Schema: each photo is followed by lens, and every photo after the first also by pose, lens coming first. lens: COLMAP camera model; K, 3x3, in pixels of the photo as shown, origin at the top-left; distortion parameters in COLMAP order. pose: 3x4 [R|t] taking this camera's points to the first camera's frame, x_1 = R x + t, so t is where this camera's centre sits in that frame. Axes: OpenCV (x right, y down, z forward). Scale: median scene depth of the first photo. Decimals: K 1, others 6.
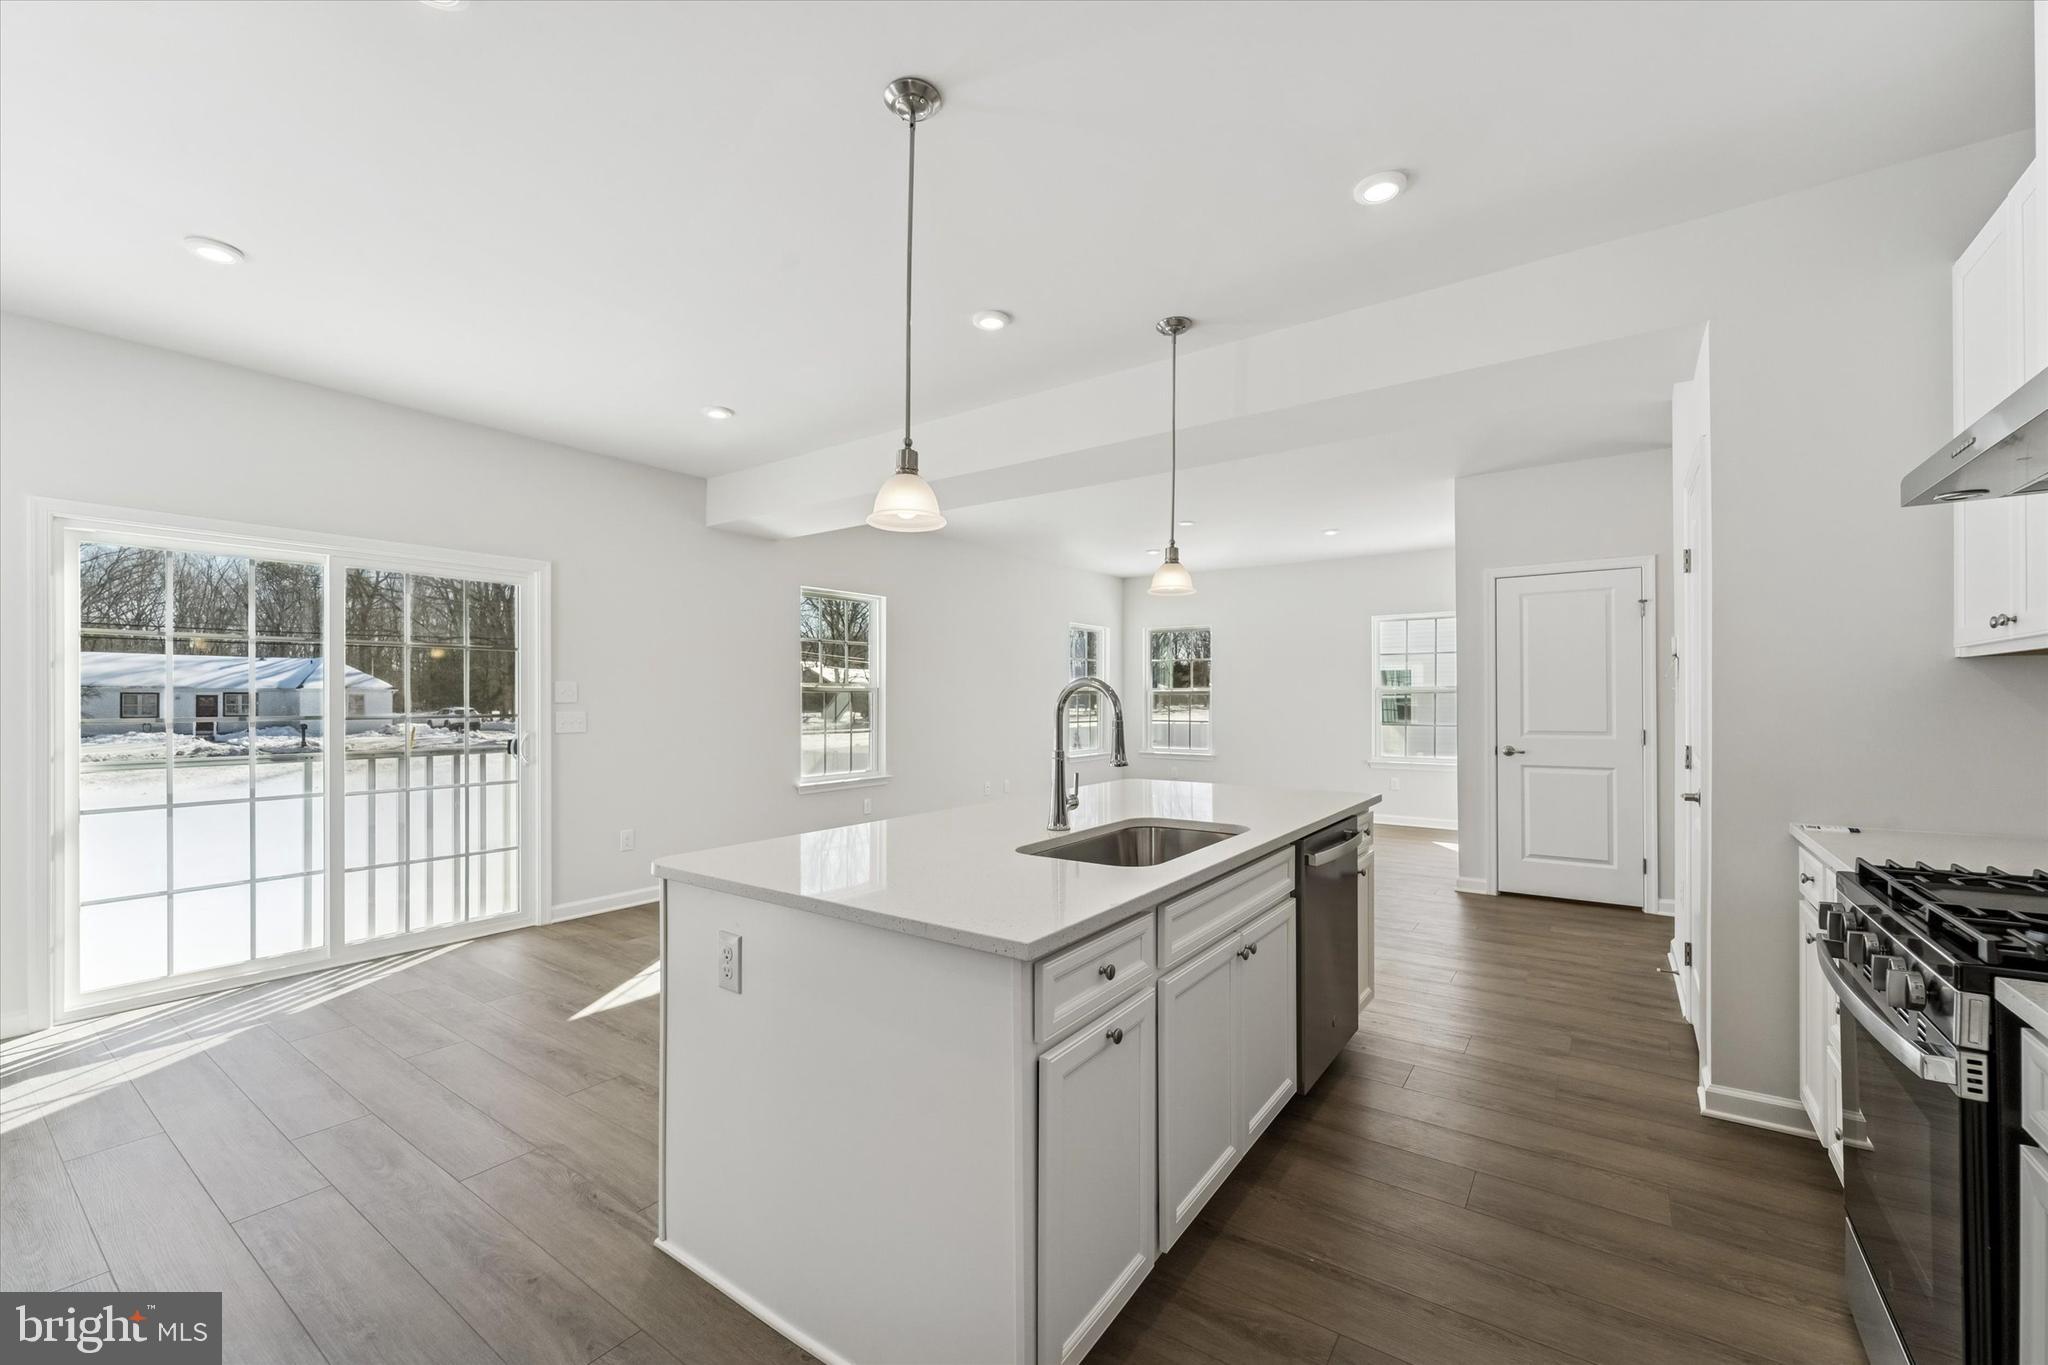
lens RADIAL K [[862.1, 0, 1030.6], [0, 862.1, 695.0], [0, 0, 1]] dist [0.004929, 0.000355]
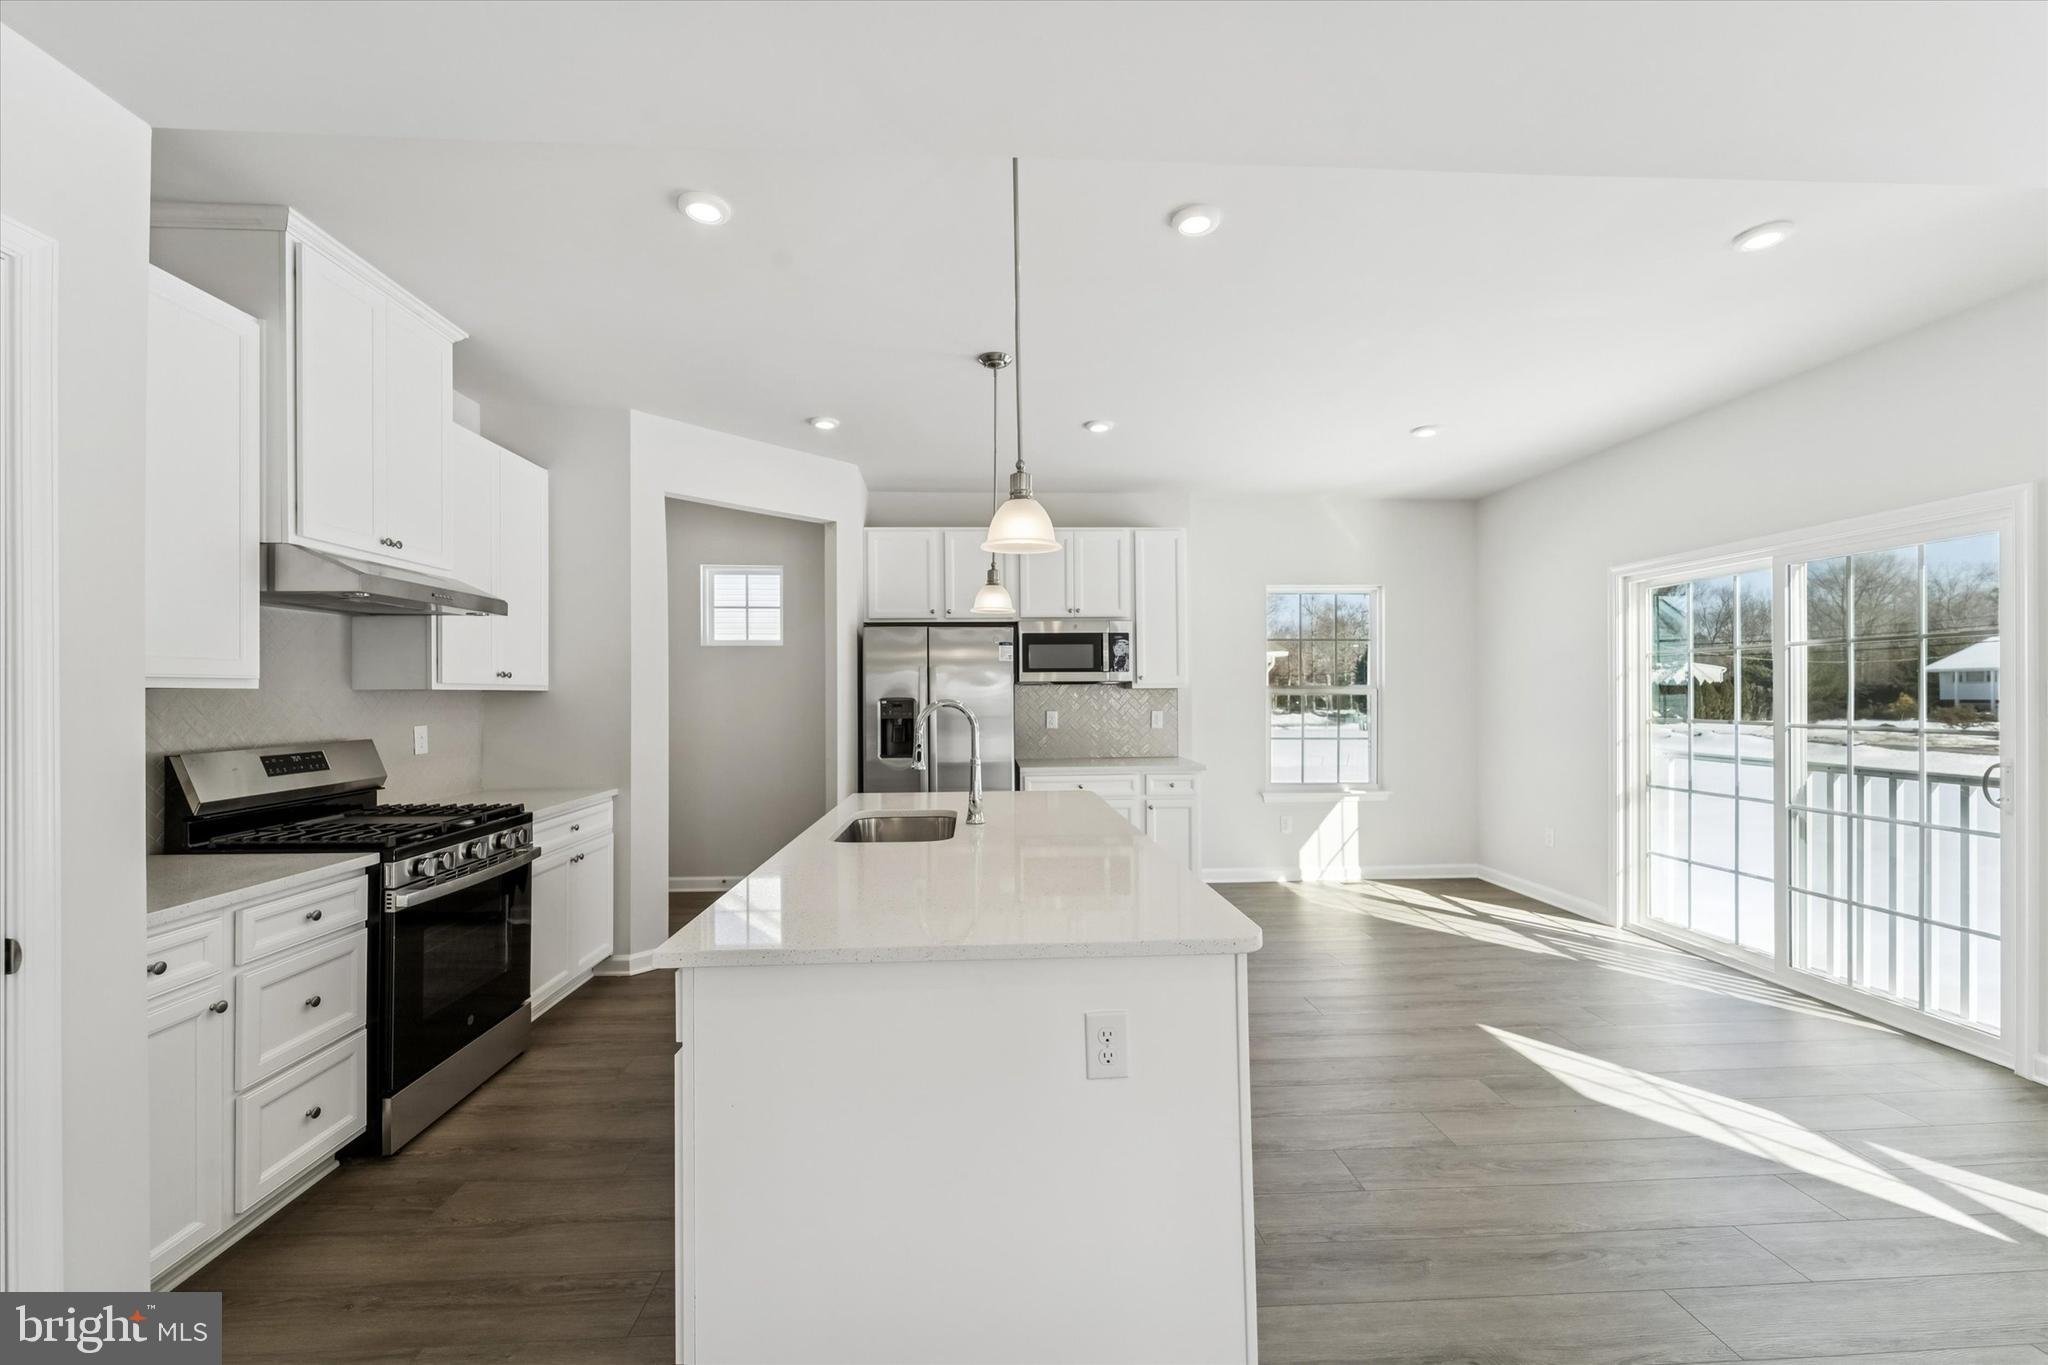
lens RADIAL K [[862.1, 0, 1031.0], [0, 862.1, 689.8], [0, 0, 1]] dist [0.004929, 0.000355]
pose [[-0.765834, 0.008707, -0.642979, 0.403759], [0.013971, 0.999898, -0.003101, -0.017418], [0.642886, -0.011358, -0.765877, 1.109874]]
